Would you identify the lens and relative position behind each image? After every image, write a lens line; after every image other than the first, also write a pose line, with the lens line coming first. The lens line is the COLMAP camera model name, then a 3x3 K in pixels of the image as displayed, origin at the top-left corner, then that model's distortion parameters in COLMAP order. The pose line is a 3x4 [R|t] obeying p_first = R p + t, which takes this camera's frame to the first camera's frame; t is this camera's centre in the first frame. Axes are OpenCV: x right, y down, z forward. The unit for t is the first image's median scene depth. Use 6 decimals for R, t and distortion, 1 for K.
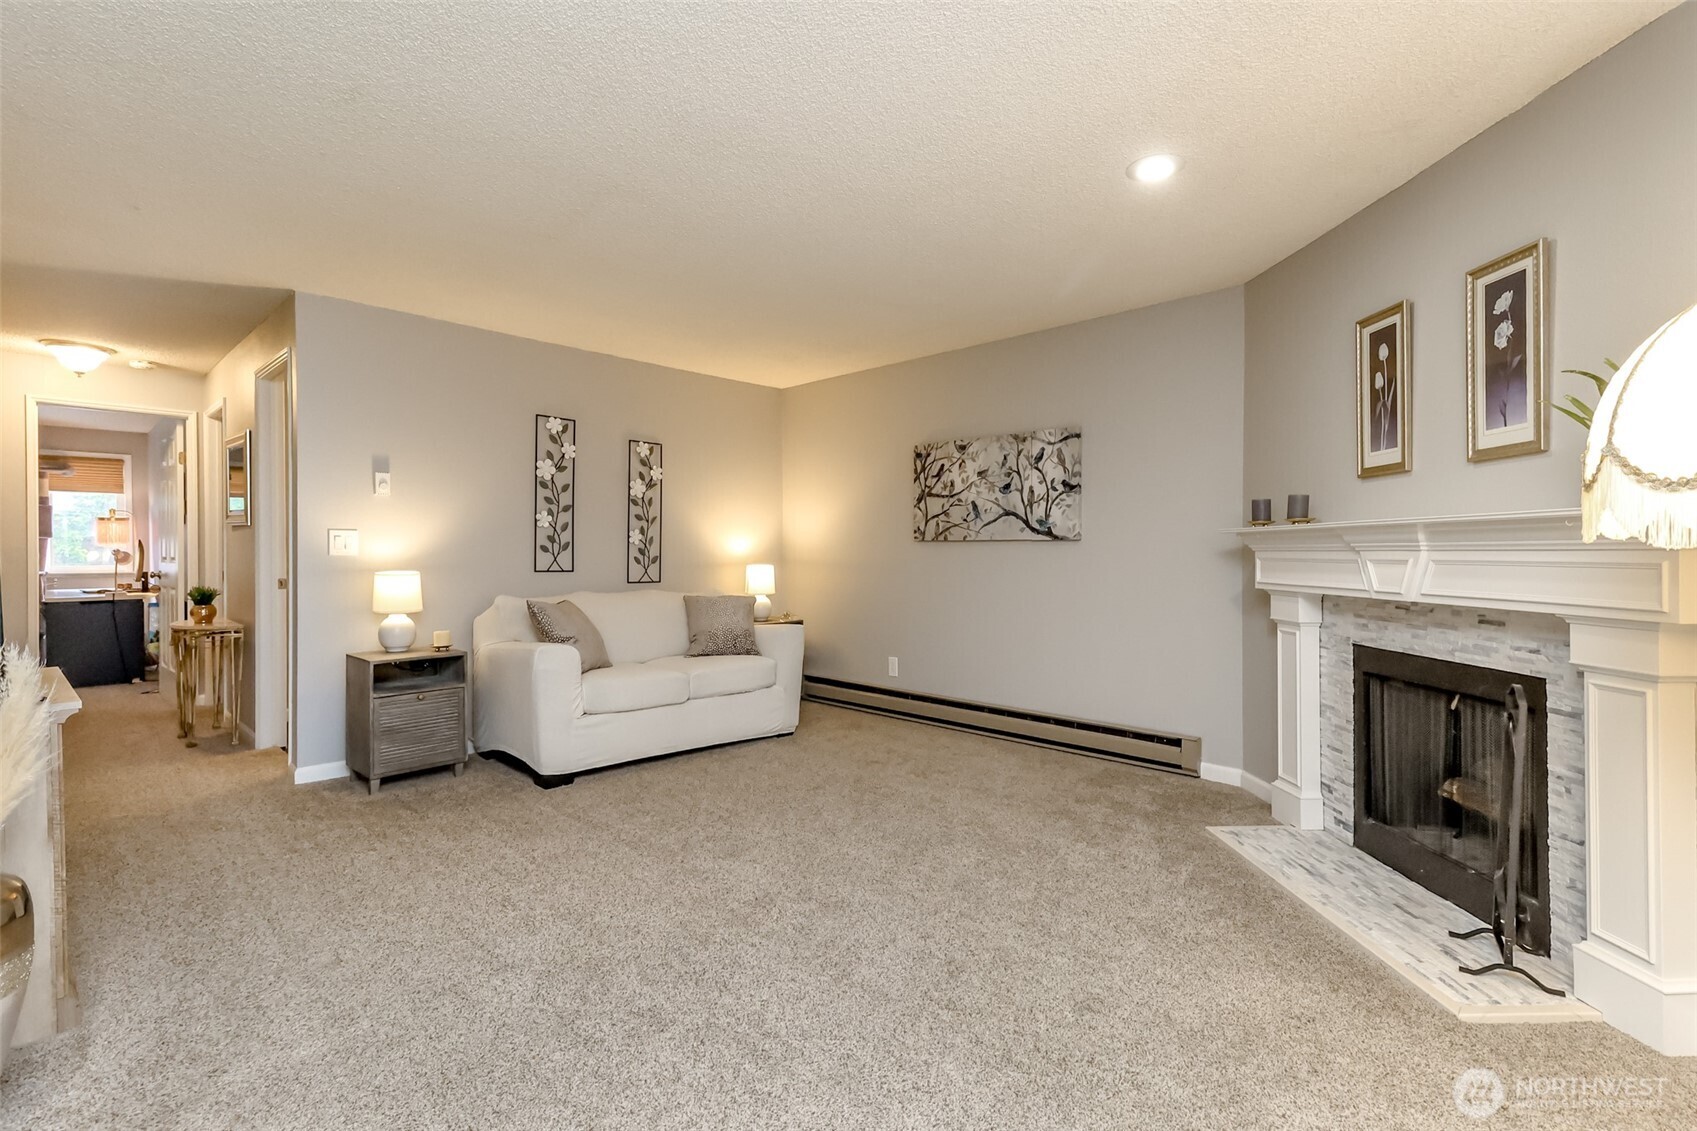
lens RADIAL K [[753.7, 0, 857.6], [0, 753.7, 542.0], [0, 0, 1]] dist [0.009551, 0.000098]
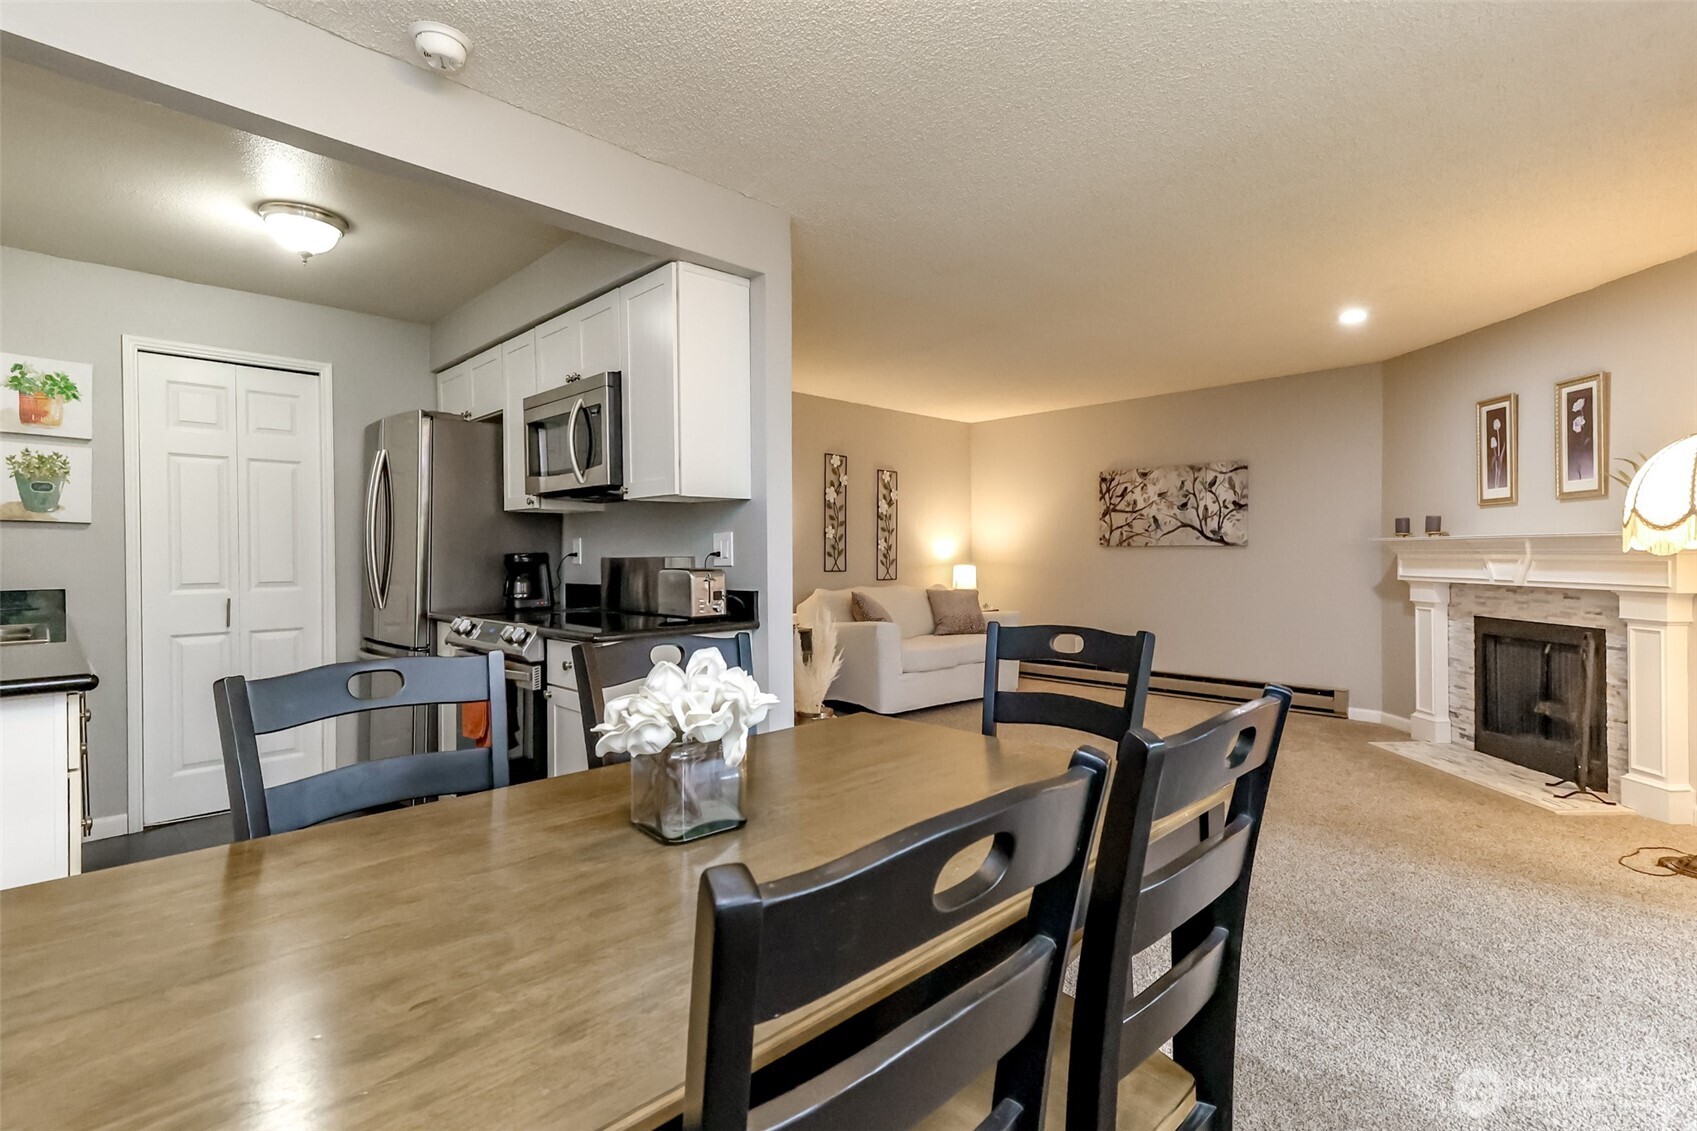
lens RADIAL K [[785.8, 0, 846.4], [0, 785.8, 546.0], [0, 0, 1]] dist [0.003150, 0.000556]
pose [[0.999515, -0.005851, -0.030592, -0.369868], [0.005988, 0.999973, 0.004375, -0.012479], [0.030565, -0.004556, 0.999522, -0.409032]]
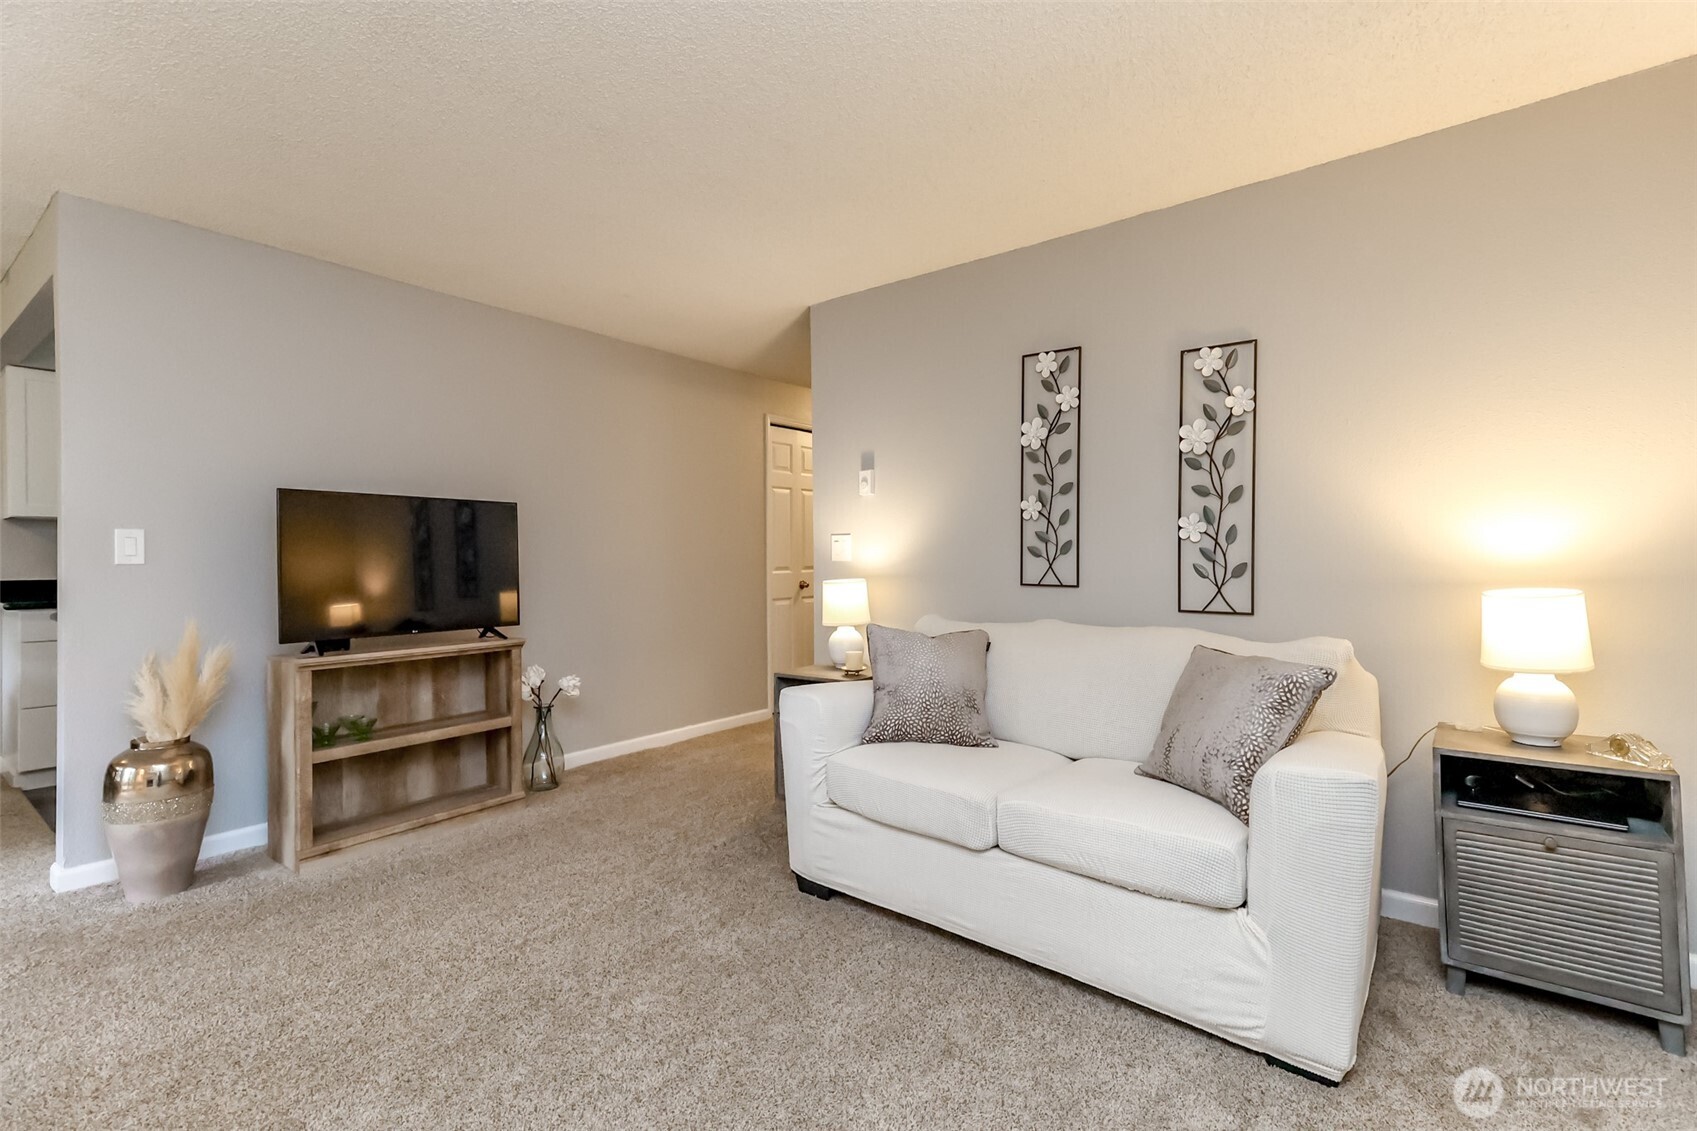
lens RADIAL K [[753.0, 0, 846.3], [0, 753.0, 574.6], [0, 0, 1]] dist [0.014046, 0.000086]
pose [[0.116826, -0.010269, -0.993099, 0.250037], [-0.009001, 0.999895, -0.011398, 0.041336], [0.993112, 0.010270, 0.116721, 0.814347]]
